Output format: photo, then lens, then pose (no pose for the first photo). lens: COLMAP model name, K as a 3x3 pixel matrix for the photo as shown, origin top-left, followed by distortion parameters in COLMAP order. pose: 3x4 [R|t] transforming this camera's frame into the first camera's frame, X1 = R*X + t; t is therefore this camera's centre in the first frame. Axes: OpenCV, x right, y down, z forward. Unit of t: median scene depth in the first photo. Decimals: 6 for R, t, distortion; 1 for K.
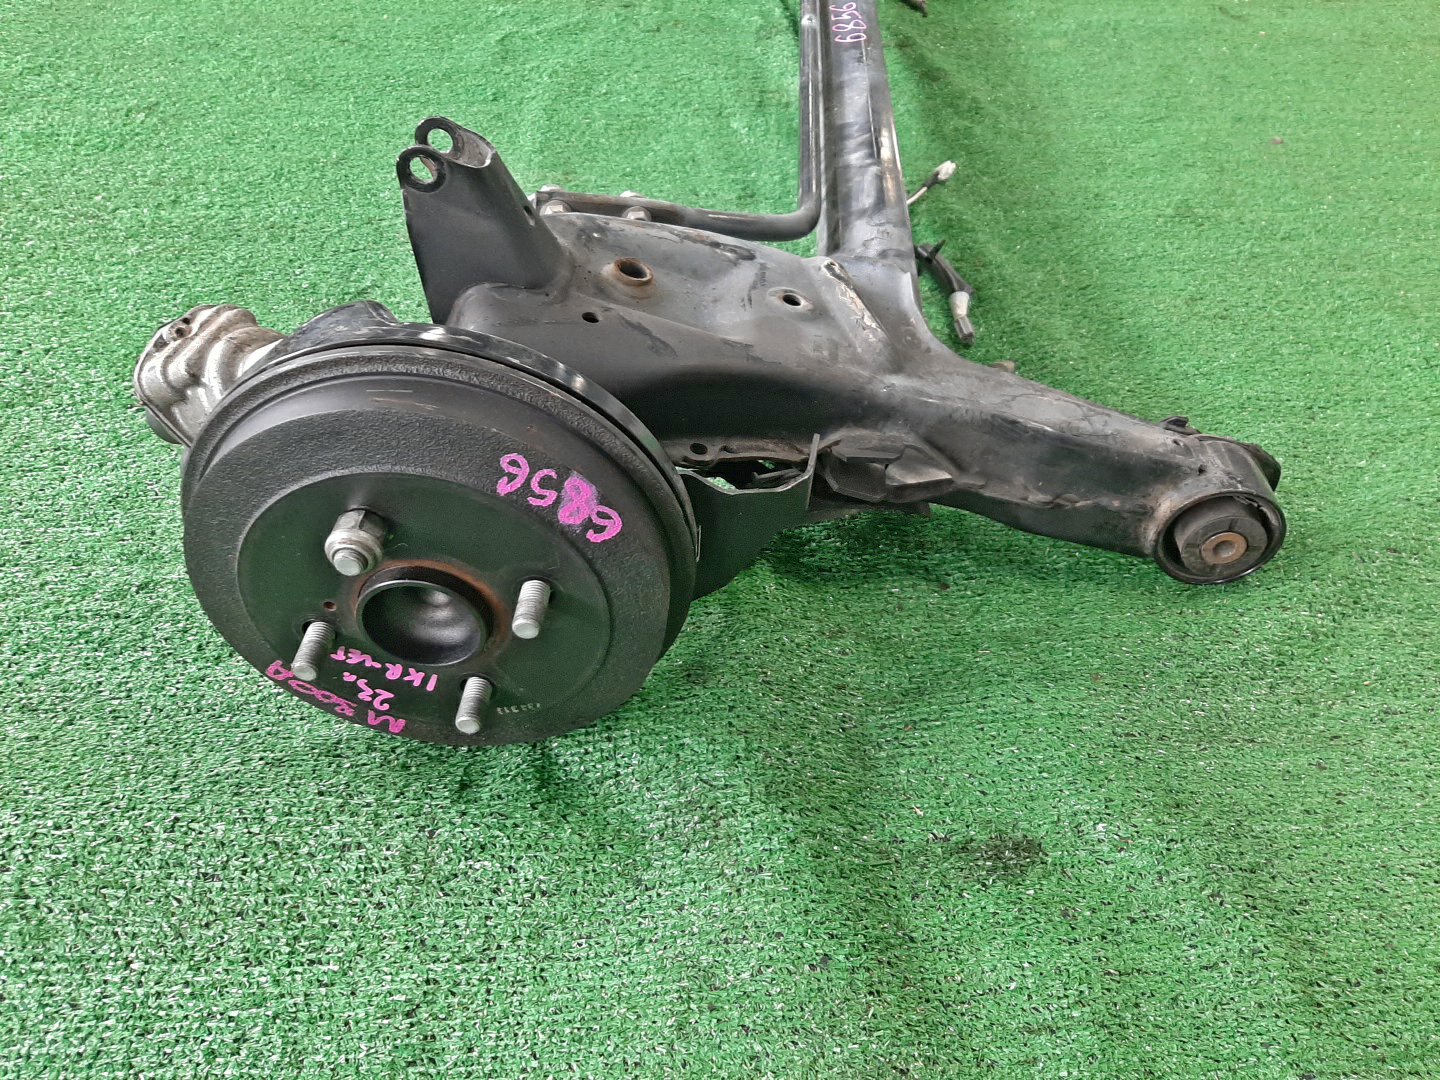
lens RADIAL K [[1116.5, 0, 732.7], [0, 1116.5, 532.9], [0, 0, 1]] dist [0.041646, -0.110912]
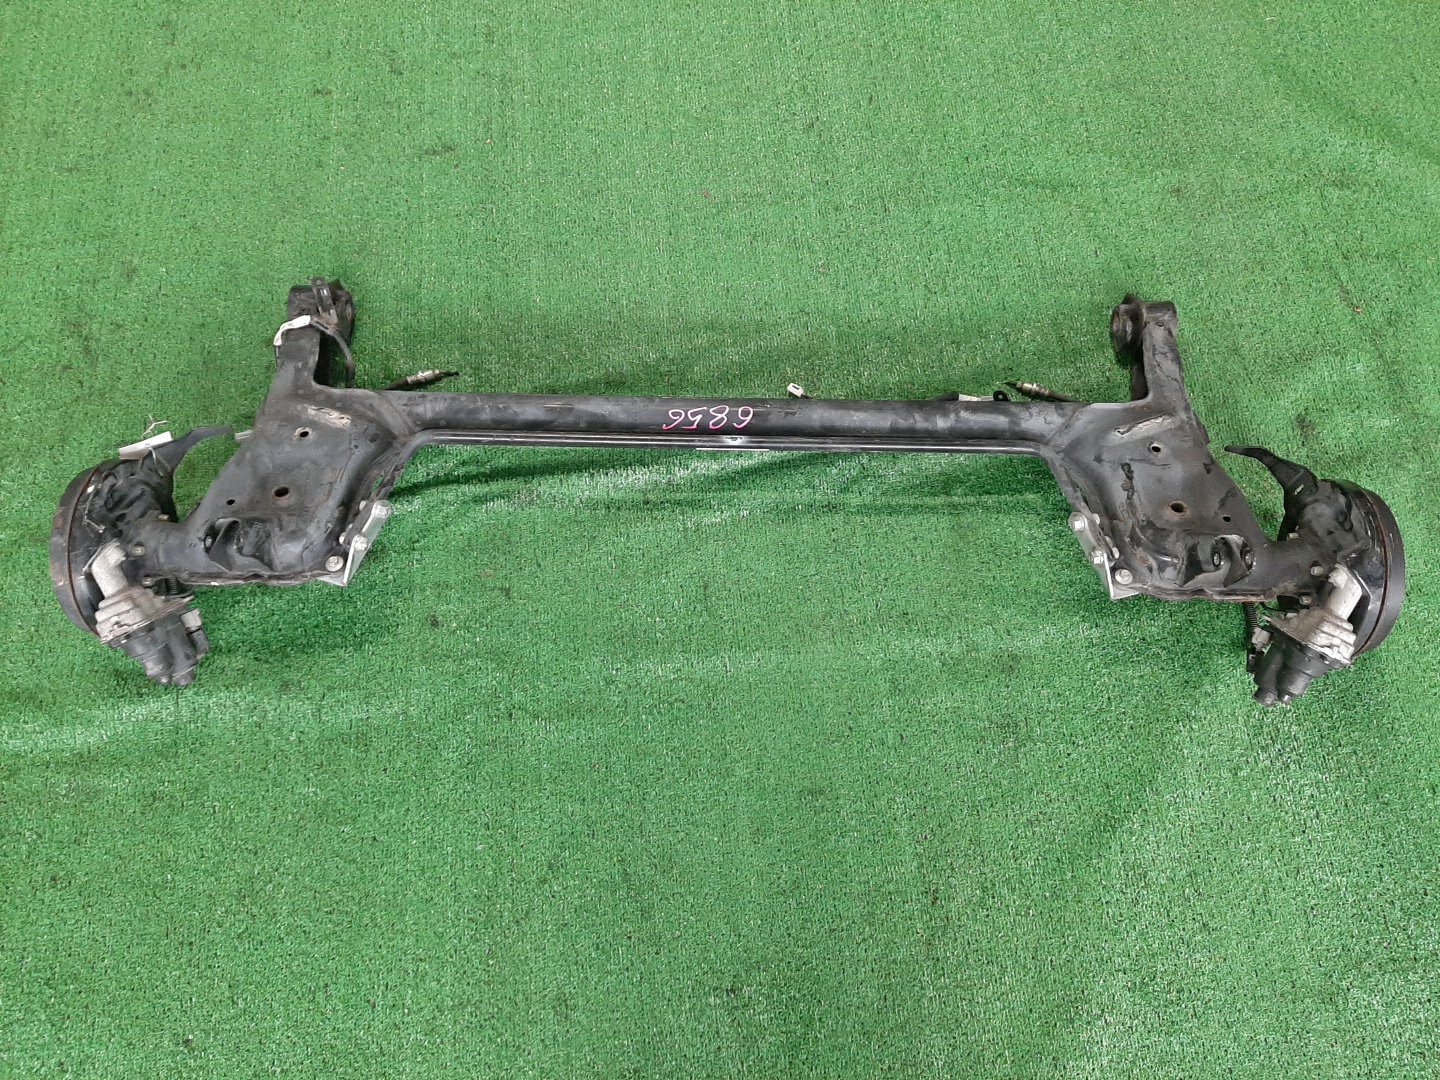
lens RADIAL K [[1116.5, 0, 732.7], [0, 1116.5, 532.9], [0, 0, 1]] dist [0.041646, -0.110912]
pose [[-0.045891, -0.912952, 0.405477, -0.973263], [0.688060, 0.265379, 0.675387, -2.262586], [-0.724201, 0.309987, 0.615987, 0.284867]]
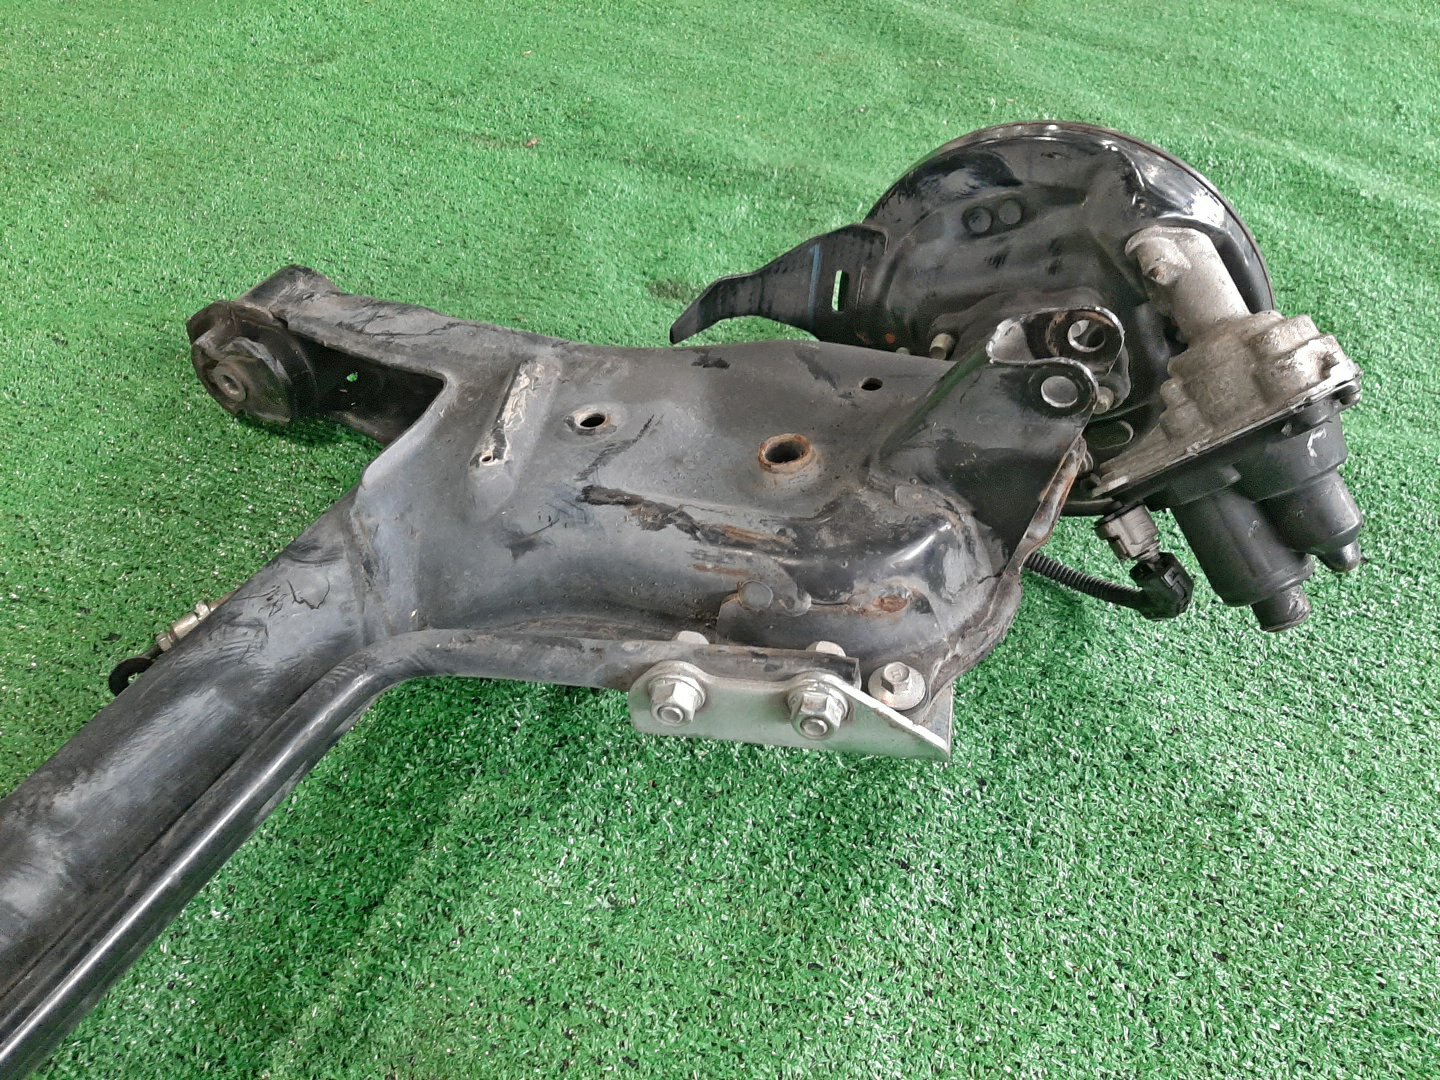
lens RADIAL K [[1116.5, 0, 732.7], [0, 1116.5, 532.9], [0, 0, 1]] dist [0.041646, -0.110912]
pose [[-0.914009, -0.321486, 0.247457, -0.256823], [0.243124, 0.054245, 0.968477, -0.934483], [-0.324775, 0.945359, 0.028580, 1.020999]]
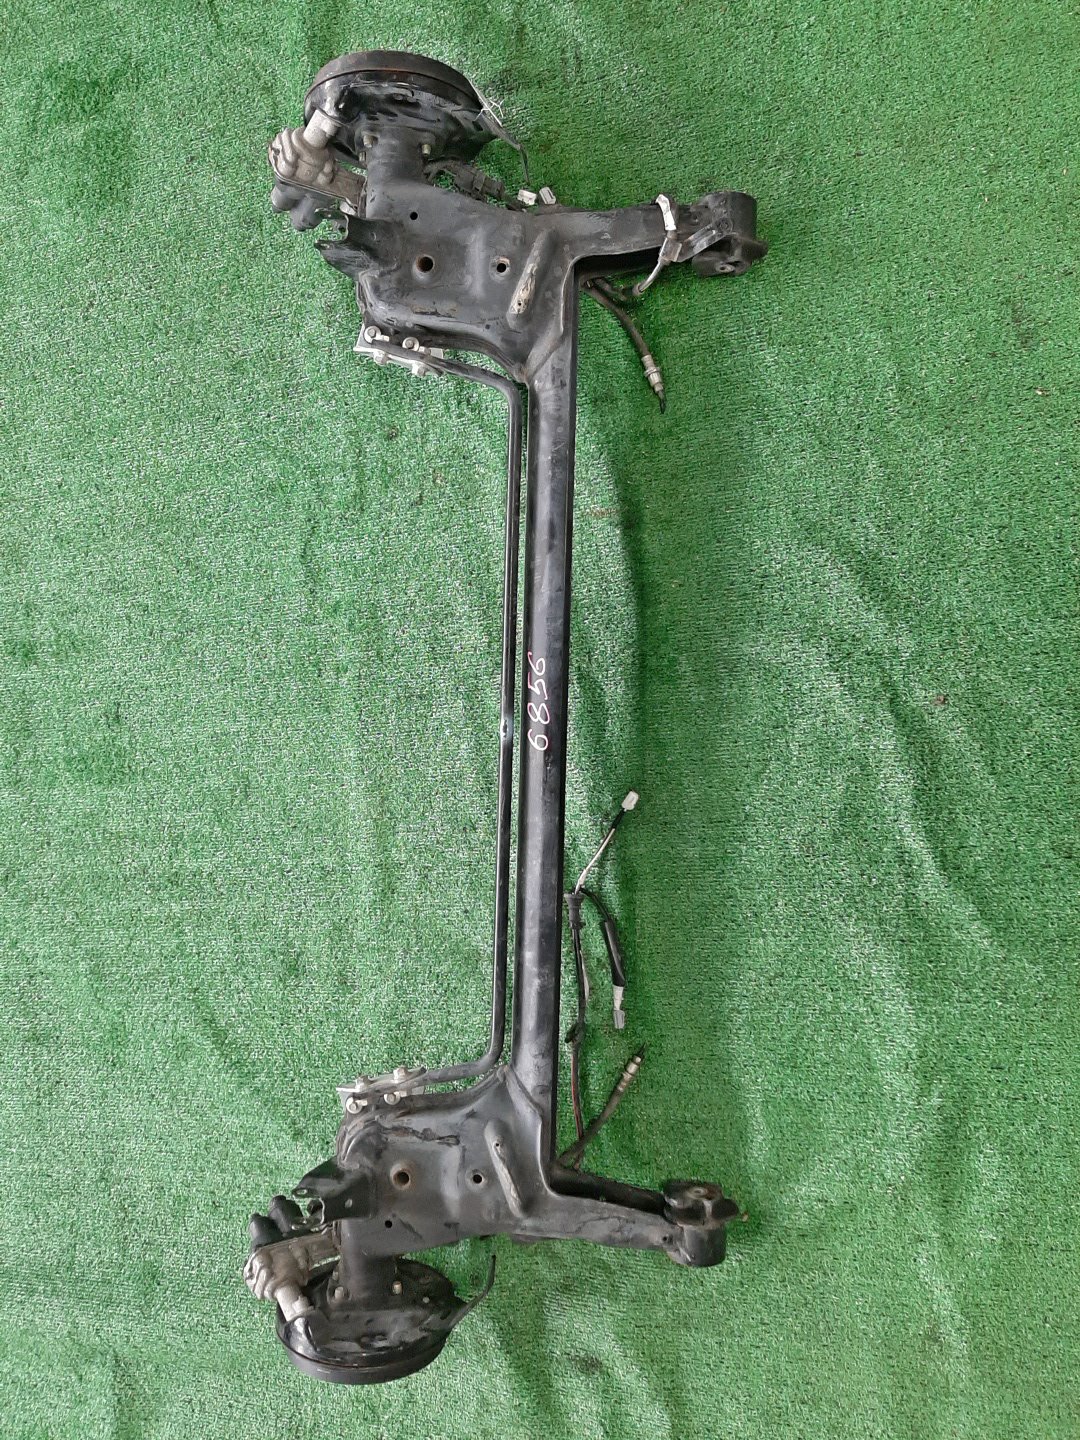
lens RADIAL K [[1116.5, 0, 540.0], [0, 1116.5, 720.0], [0, 0, 1]] dist [0.041646, -0.110912]
pose [[0.948142, -0.027642, -0.316643, 0.853638], [0.245729, 0.695623, 0.675074, -2.197639], [0.201604, -0.717875, 0.666342, 0.241138]]
